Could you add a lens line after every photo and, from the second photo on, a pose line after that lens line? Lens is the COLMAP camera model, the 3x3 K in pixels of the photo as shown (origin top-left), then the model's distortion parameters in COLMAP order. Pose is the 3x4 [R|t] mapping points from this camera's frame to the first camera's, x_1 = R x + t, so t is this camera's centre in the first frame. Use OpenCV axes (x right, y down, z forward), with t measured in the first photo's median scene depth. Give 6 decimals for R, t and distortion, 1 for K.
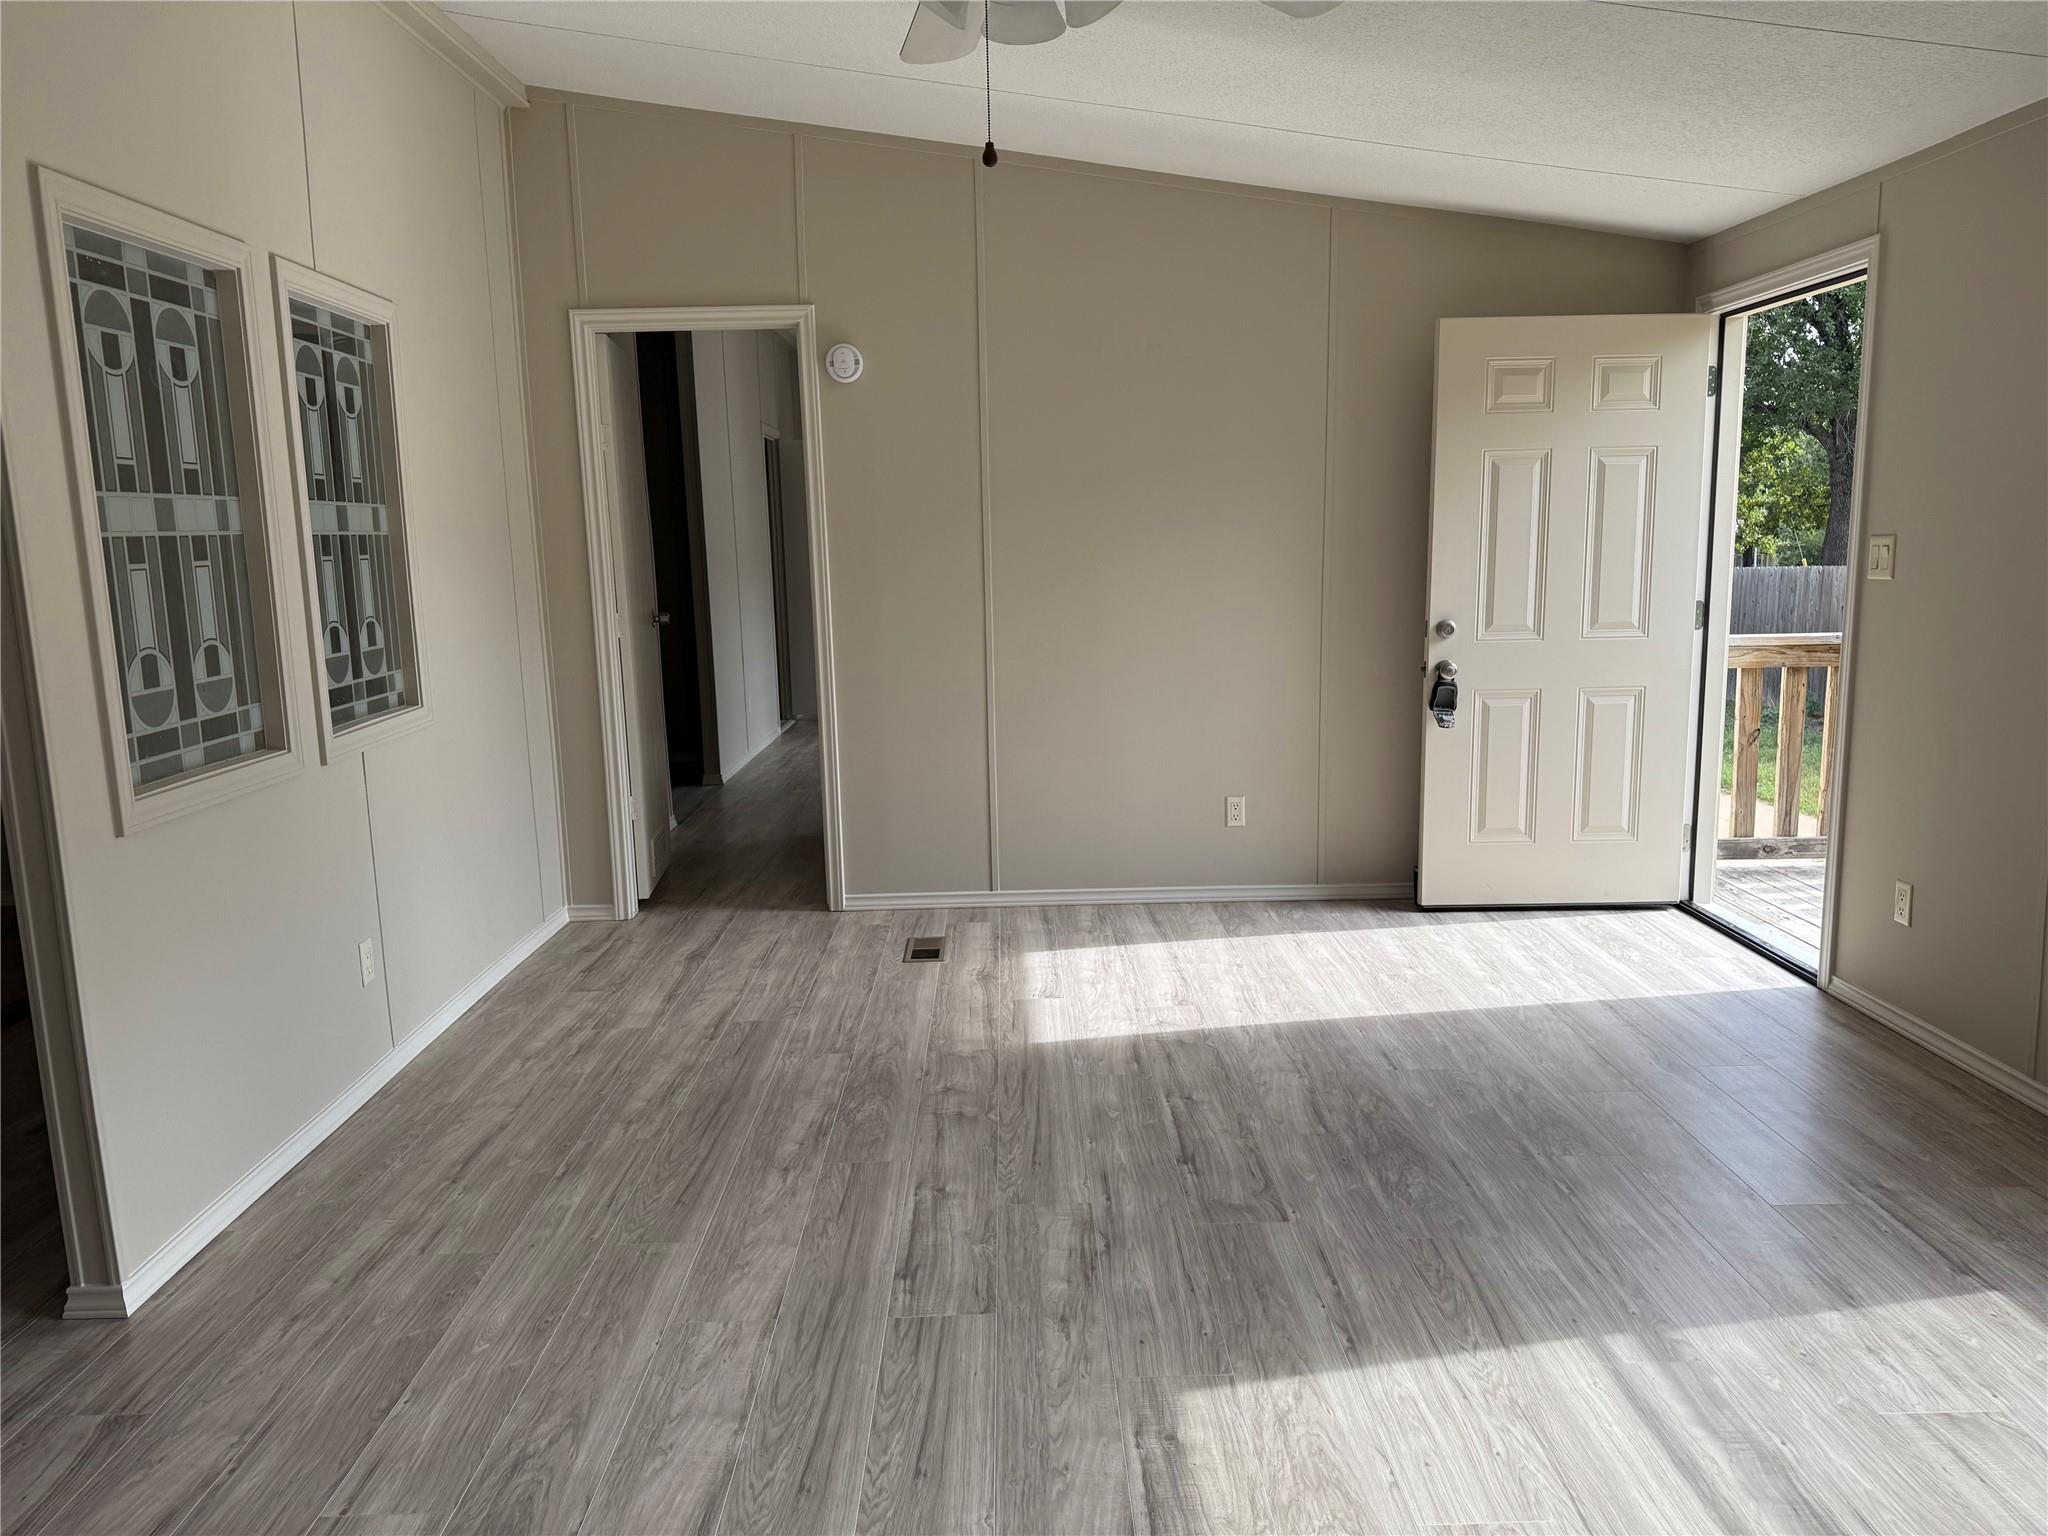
lens RADIAL K [[1427.0, 0, 1020.5], [0, 1427.0, 763.6], [0, 0, 1]] dist [0.121670, -0.182262]
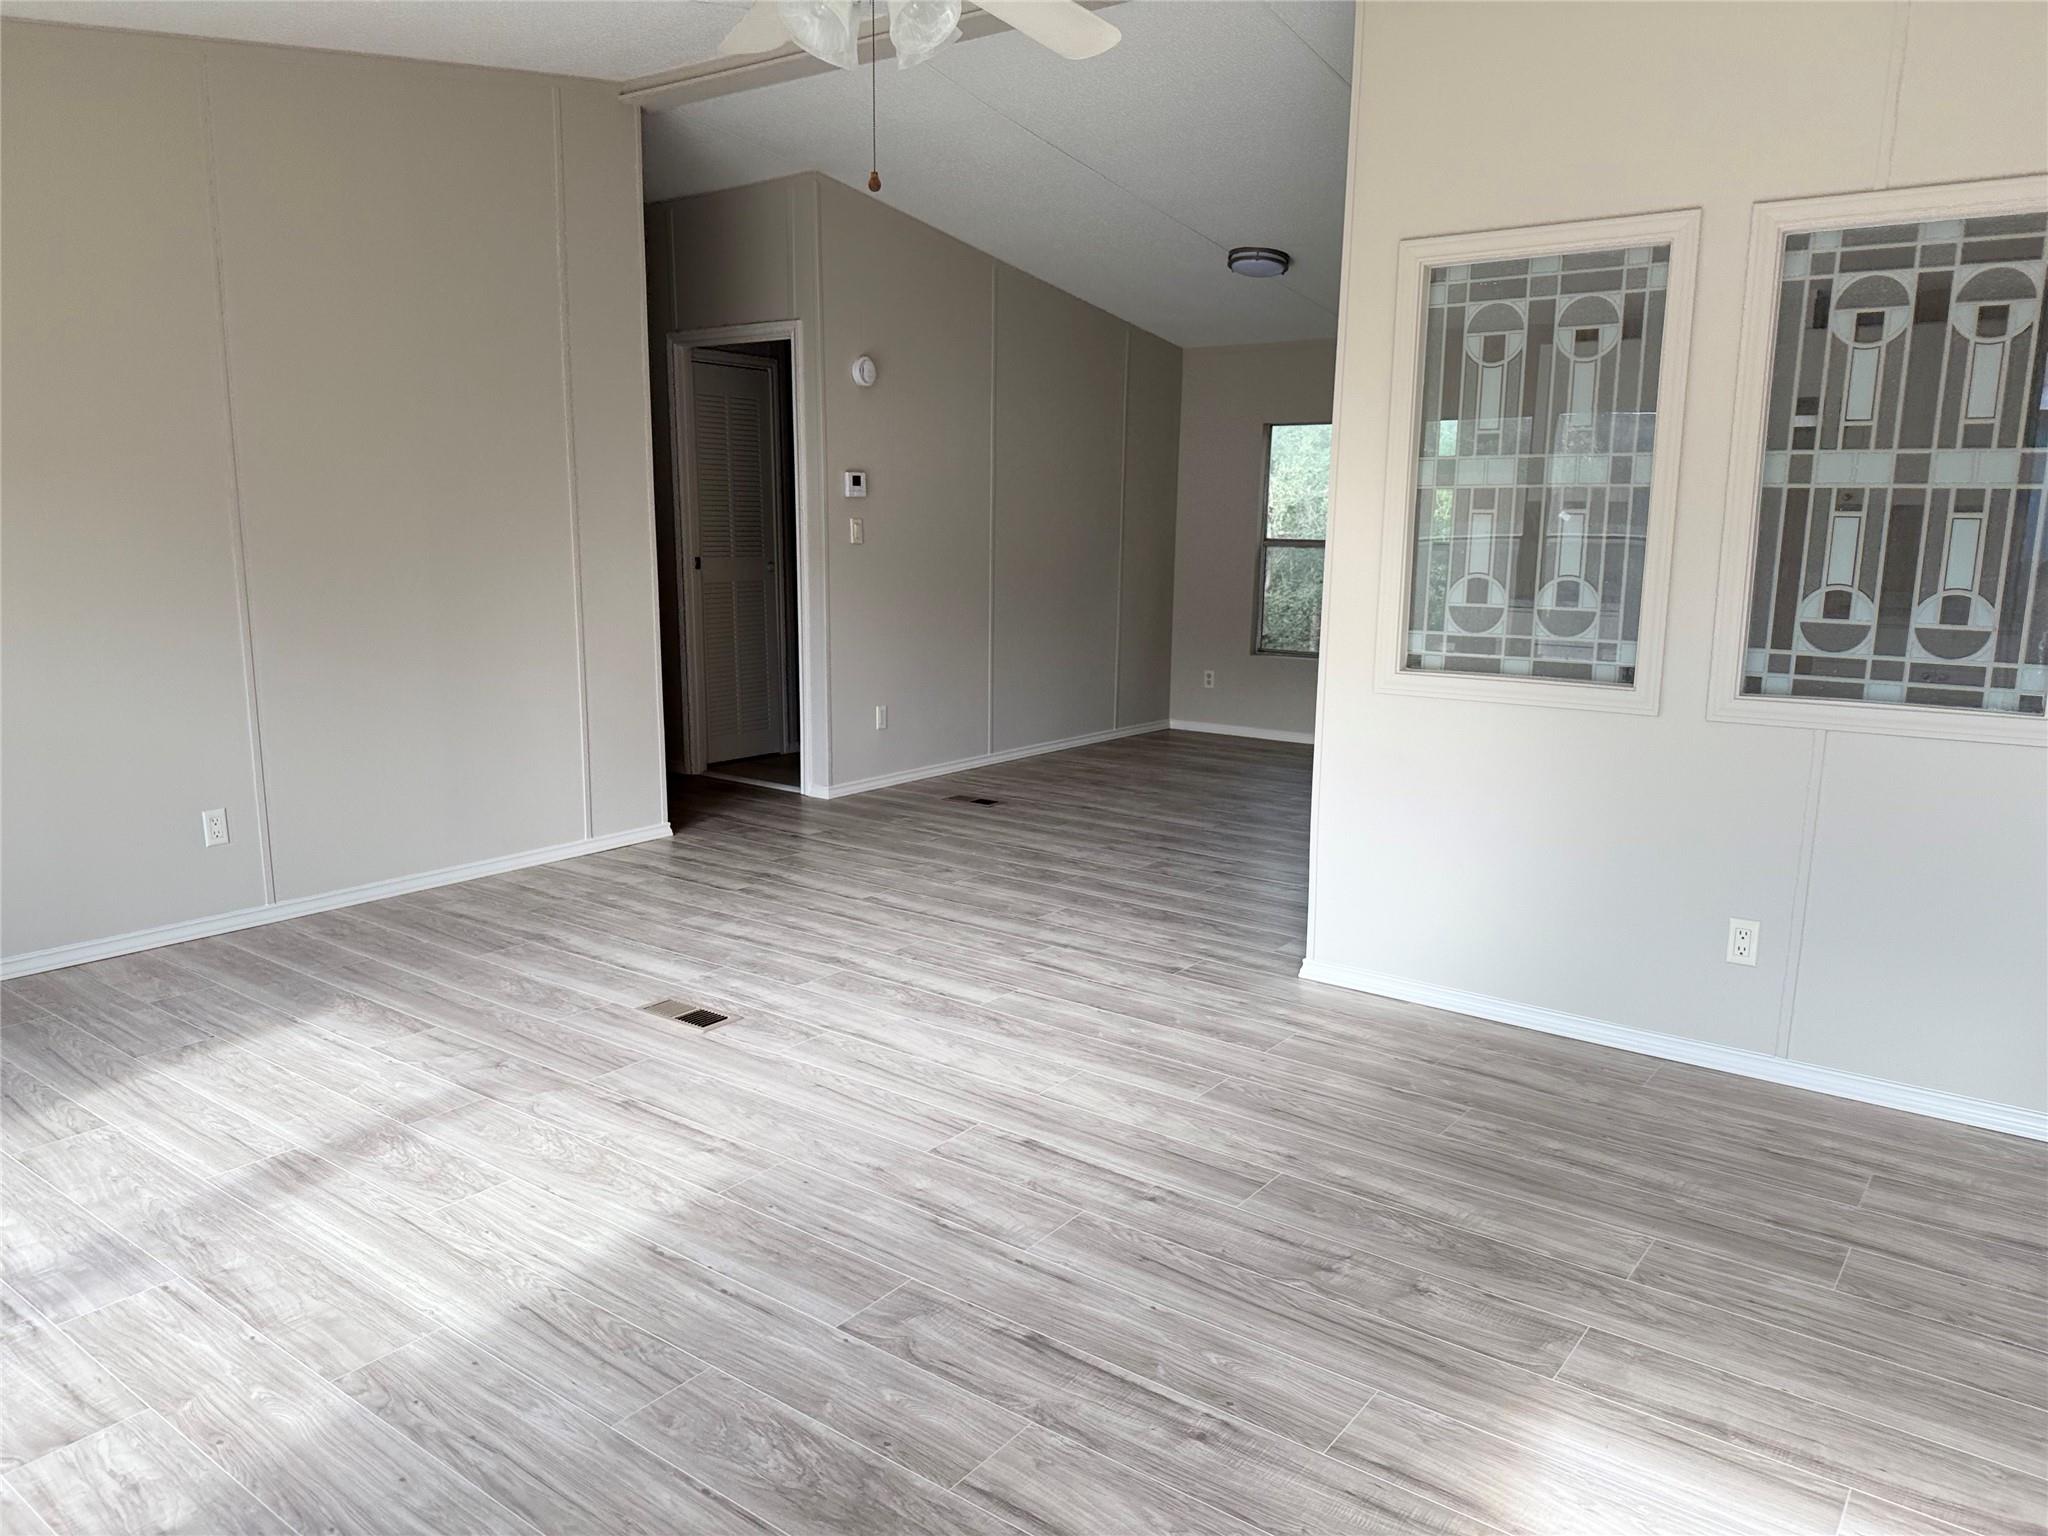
lens RADIAL K [[1427.0, 0, 1020.5], [0, 1427.0, 763.6], [0, 0, 1]] dist [0.121670, -0.182262]
pose [[-0.611732, 0.152930, -0.776142, 0.679055], [-0.123272, 0.950721, 0.284489, -0.226757], [0.781401, 0.269707, -0.562734, 1.387766]]
